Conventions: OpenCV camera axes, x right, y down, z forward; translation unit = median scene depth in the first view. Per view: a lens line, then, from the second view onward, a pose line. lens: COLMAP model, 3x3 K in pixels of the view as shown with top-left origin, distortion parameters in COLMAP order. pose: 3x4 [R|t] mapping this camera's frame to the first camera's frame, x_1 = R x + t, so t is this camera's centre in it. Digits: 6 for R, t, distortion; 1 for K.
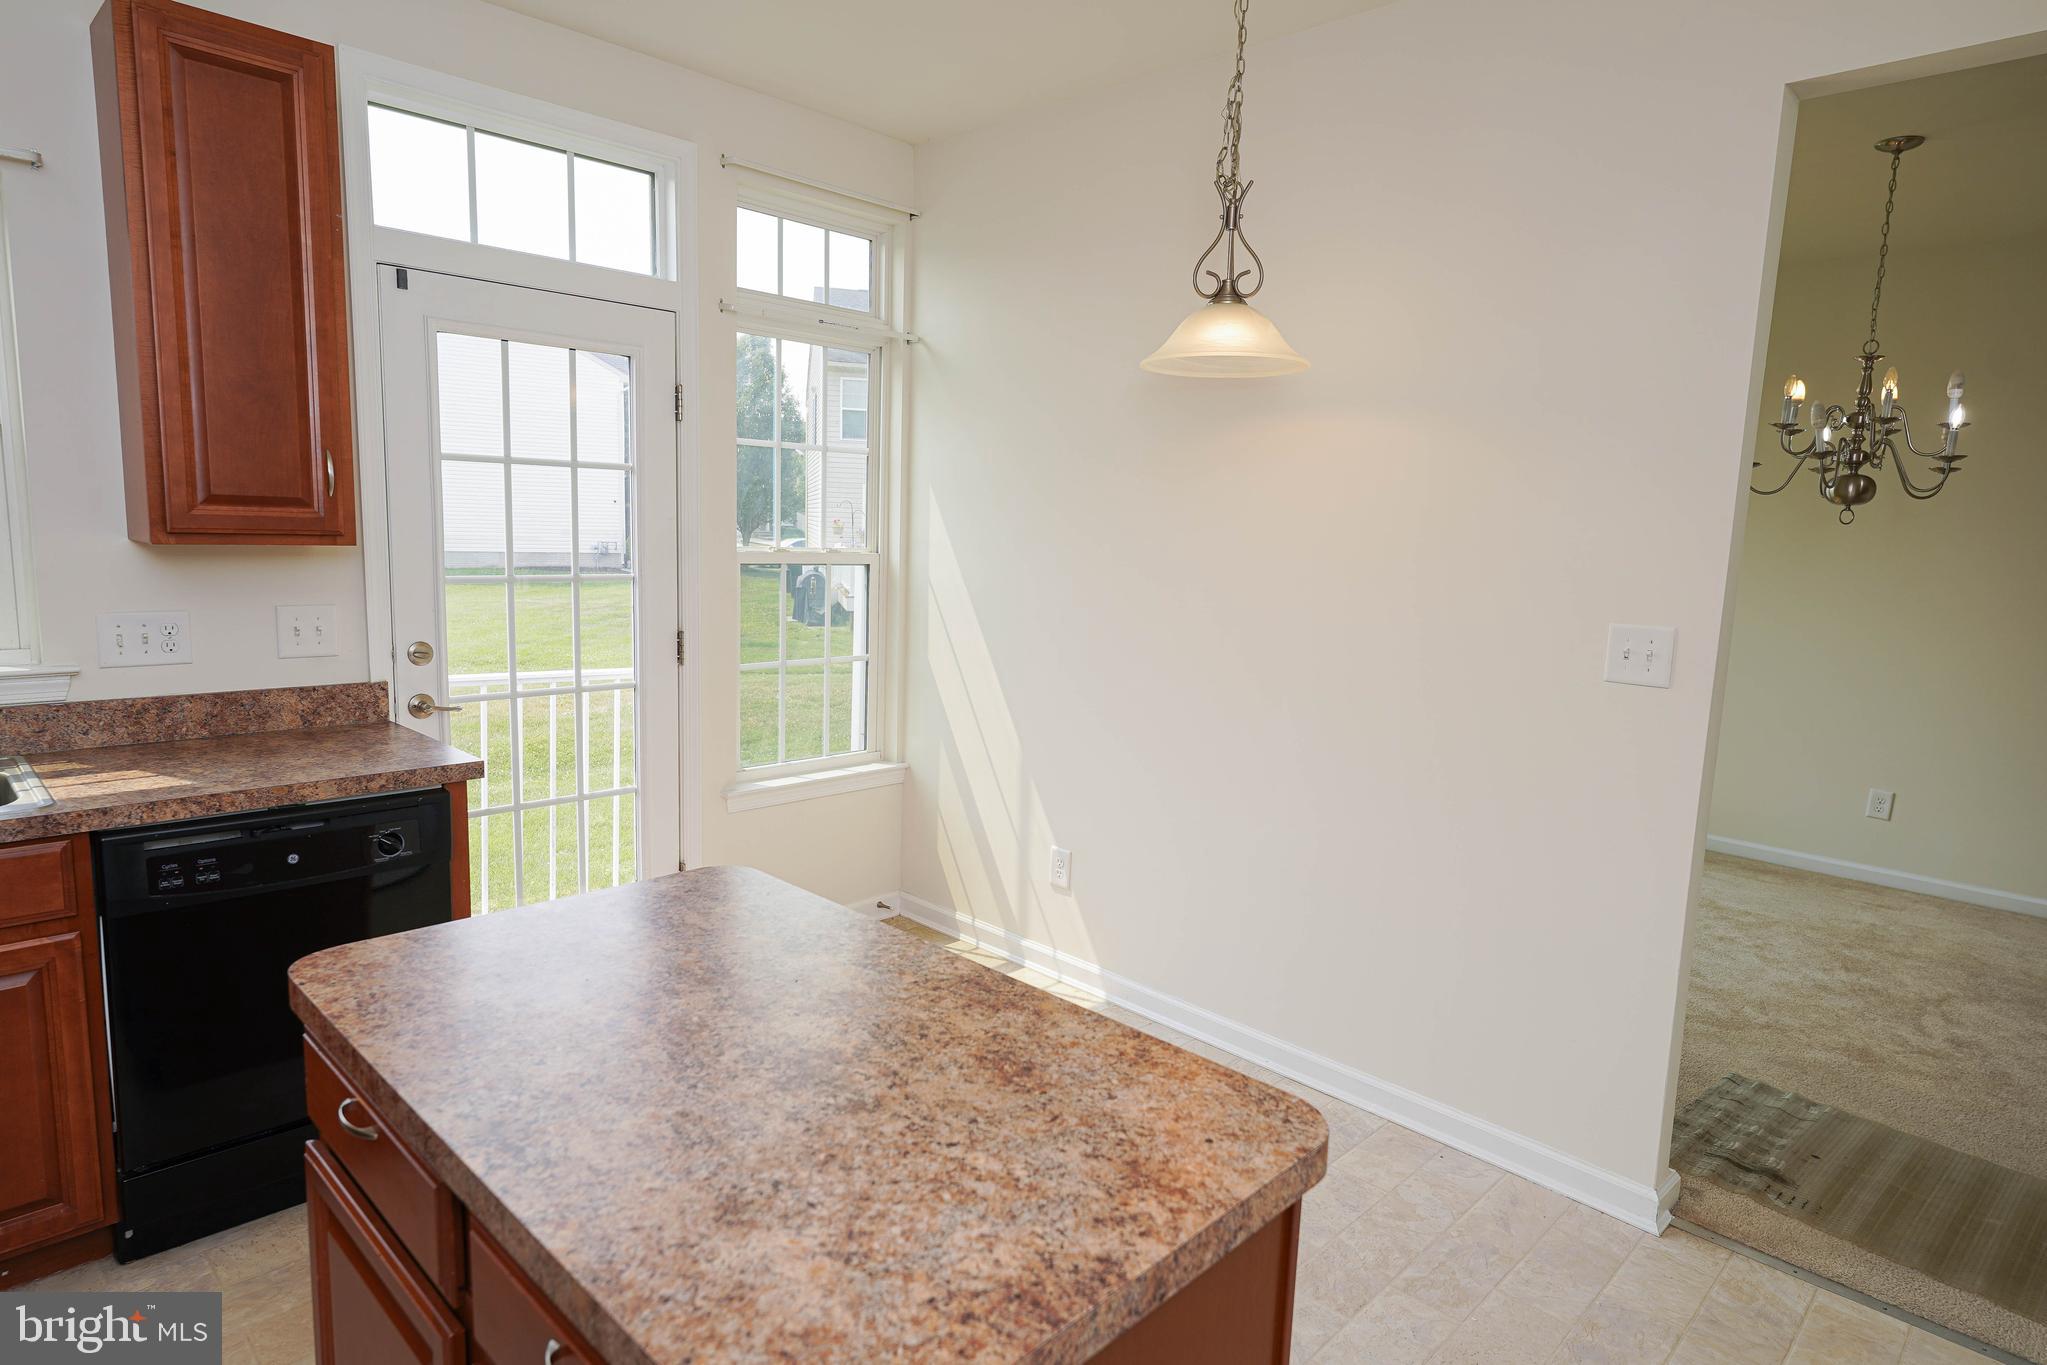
lens RADIAL K [[1167.2, 0, 1023.5], [0, 1167.2, 682.5], [0, 0, 1]] dist [0.001431, 0.001583]
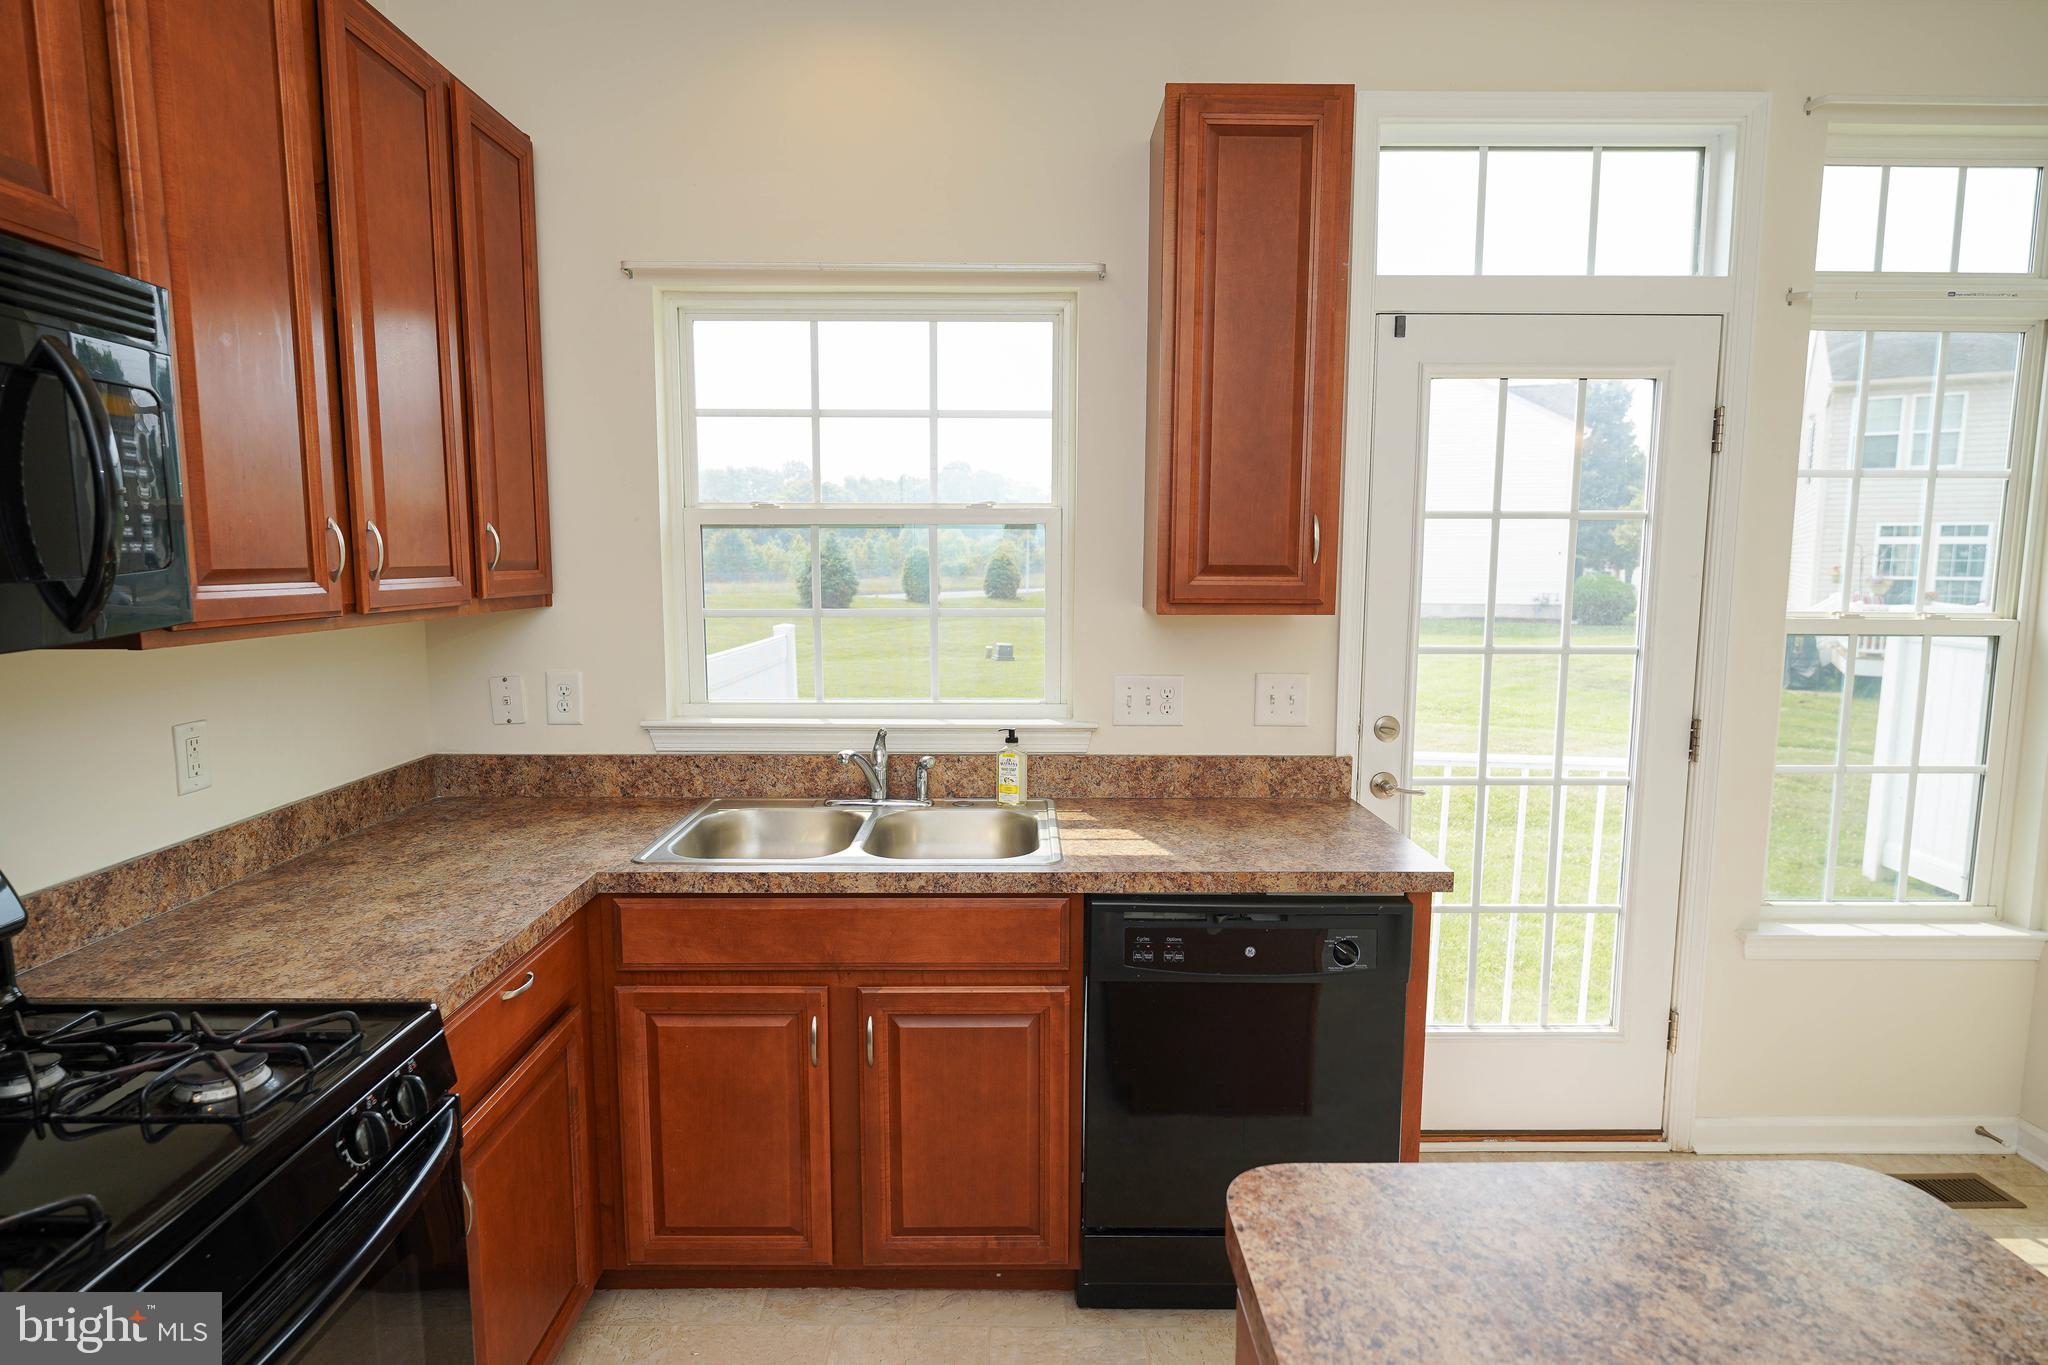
lens RADIAL K [[1079.4, 0, 1024.0], [0, 1079.4, 682.5], [0, 0, 1]] dist [-0.000822, -0.000714]
pose [[0.707887, 0.052160, -0.704397, -0.142084], [-0.077600, 0.996976, -0.004159, -0.041921], [0.702050, 0.057605, 0.709794, 0.225284]]
